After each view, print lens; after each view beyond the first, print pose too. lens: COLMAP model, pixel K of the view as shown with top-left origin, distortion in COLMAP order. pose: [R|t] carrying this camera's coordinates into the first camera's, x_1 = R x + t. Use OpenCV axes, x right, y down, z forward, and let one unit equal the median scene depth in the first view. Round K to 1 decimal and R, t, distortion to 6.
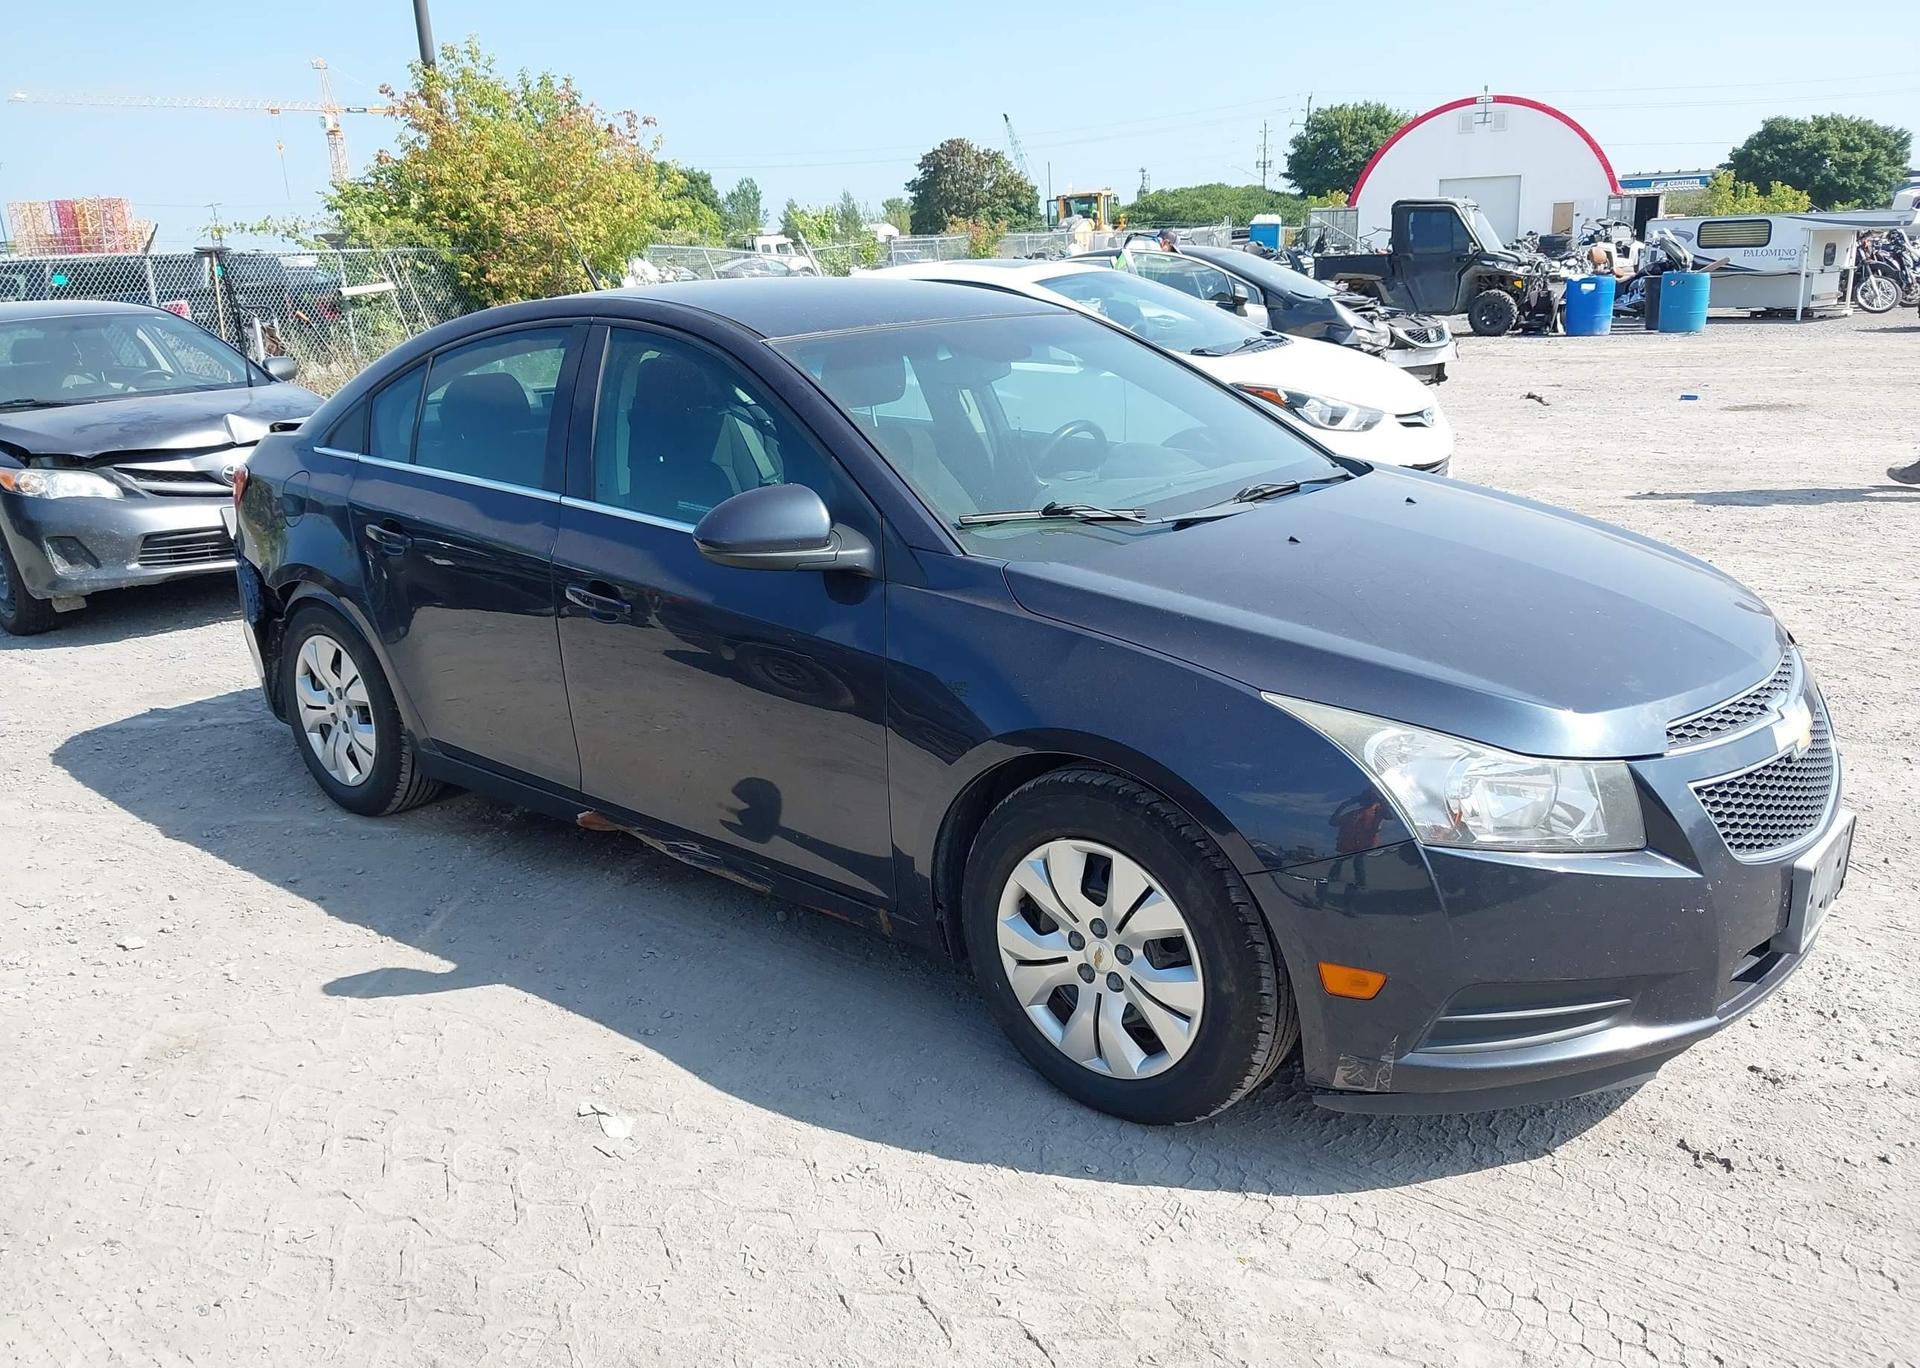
lens RADIAL K [[1545.5, 0, 954.5], [0, 1545.5, 681.9], [0, 0, 1]] dist [-0.006963, 0.002697]
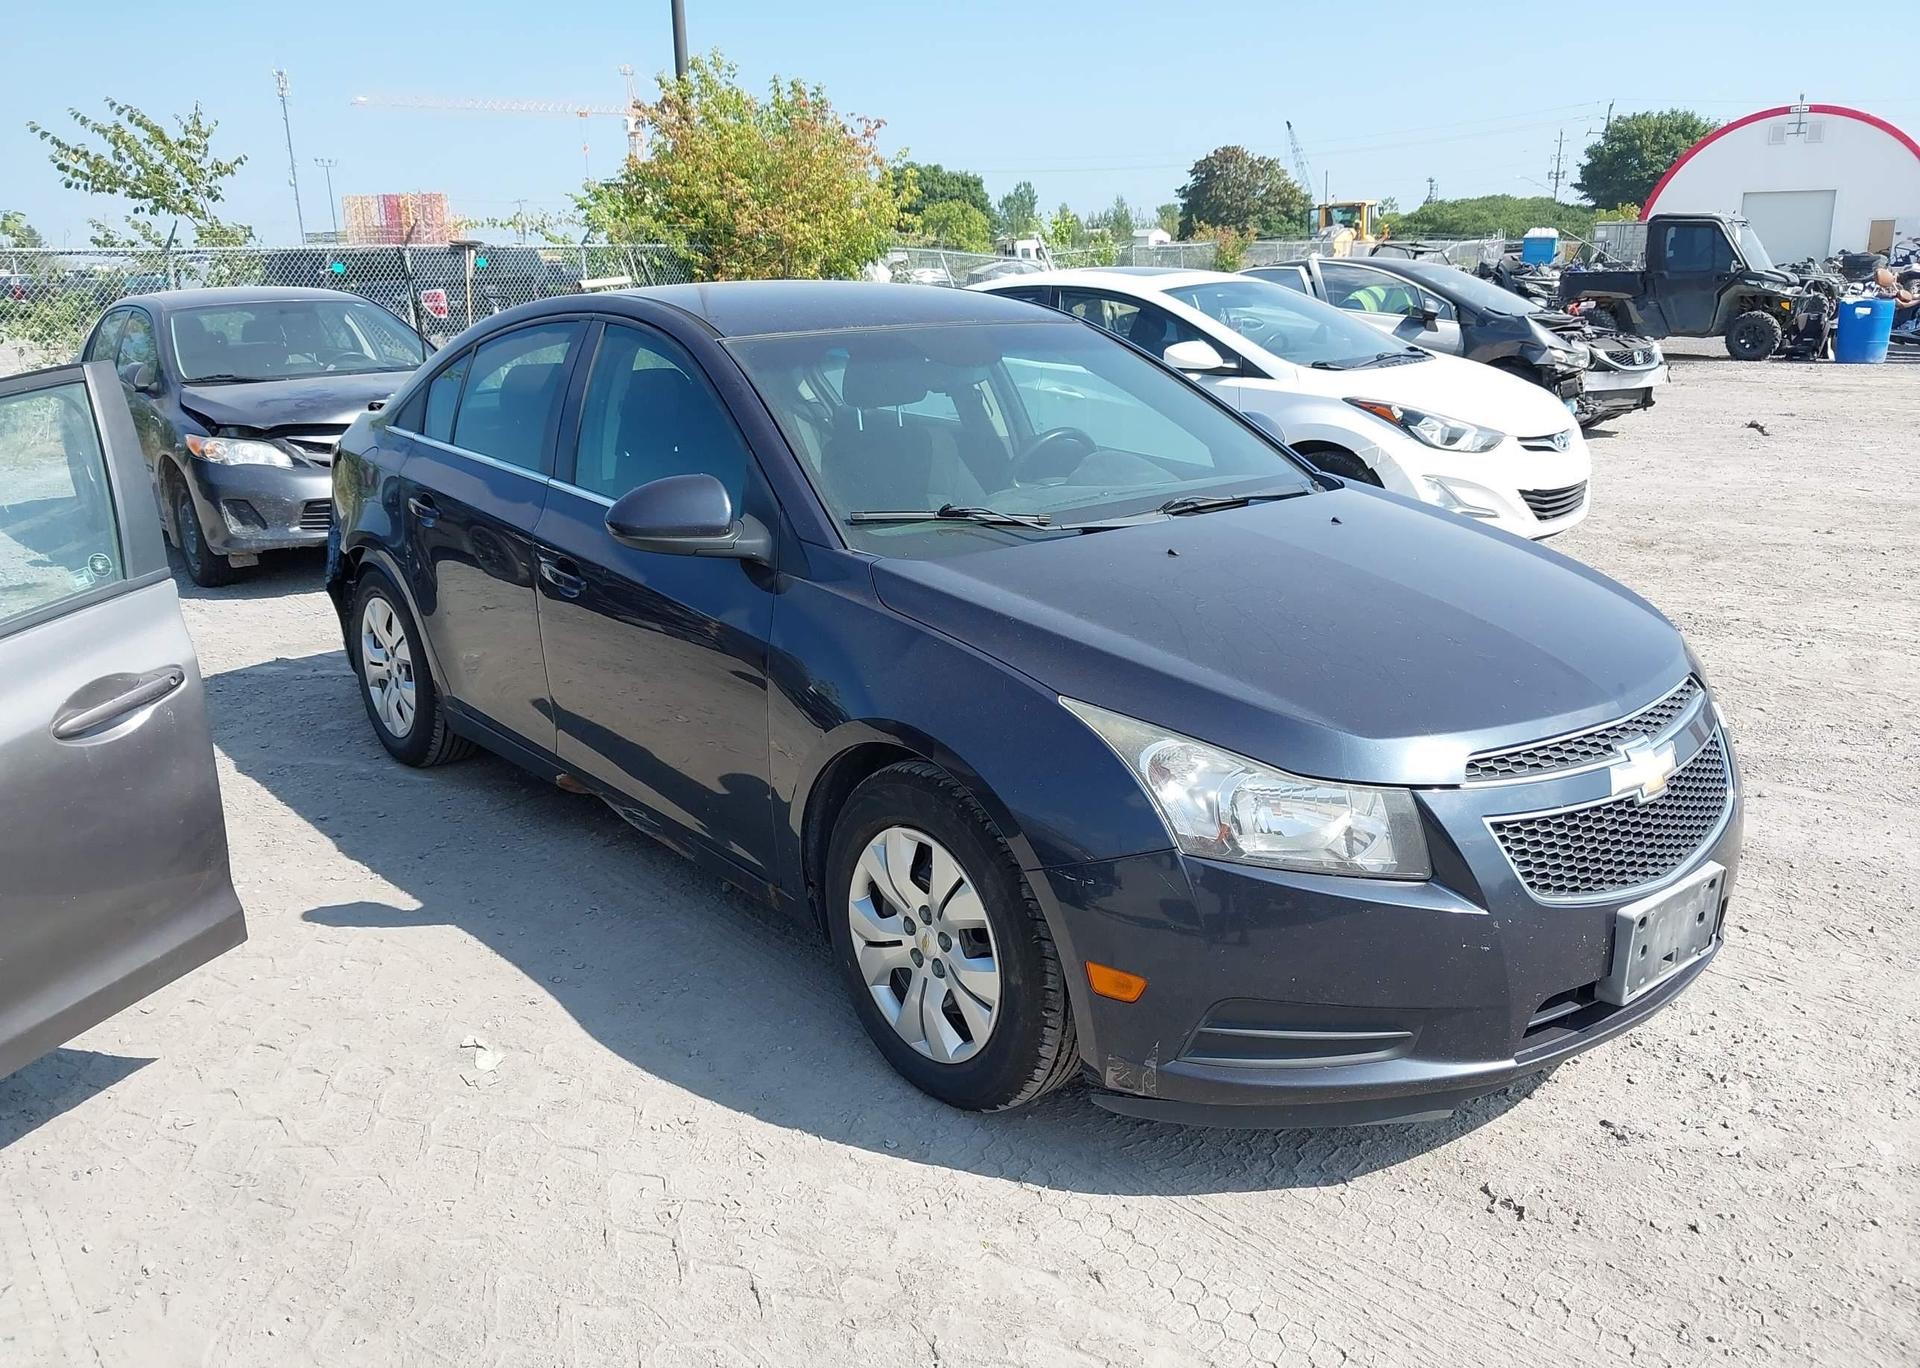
lens RADIAL K [[1545.5, 0, 954.7], [0, 1545.5, 670.2], [0, 0, 1]] dist [-0.006963, 0.002697]
pose [[0.984972, 0.063178, -0.160742, 0.235710], [-0.064734, 0.997893, -0.004459, -0.000824], [0.160122, 0.014797, 0.986986, -0.017989]]
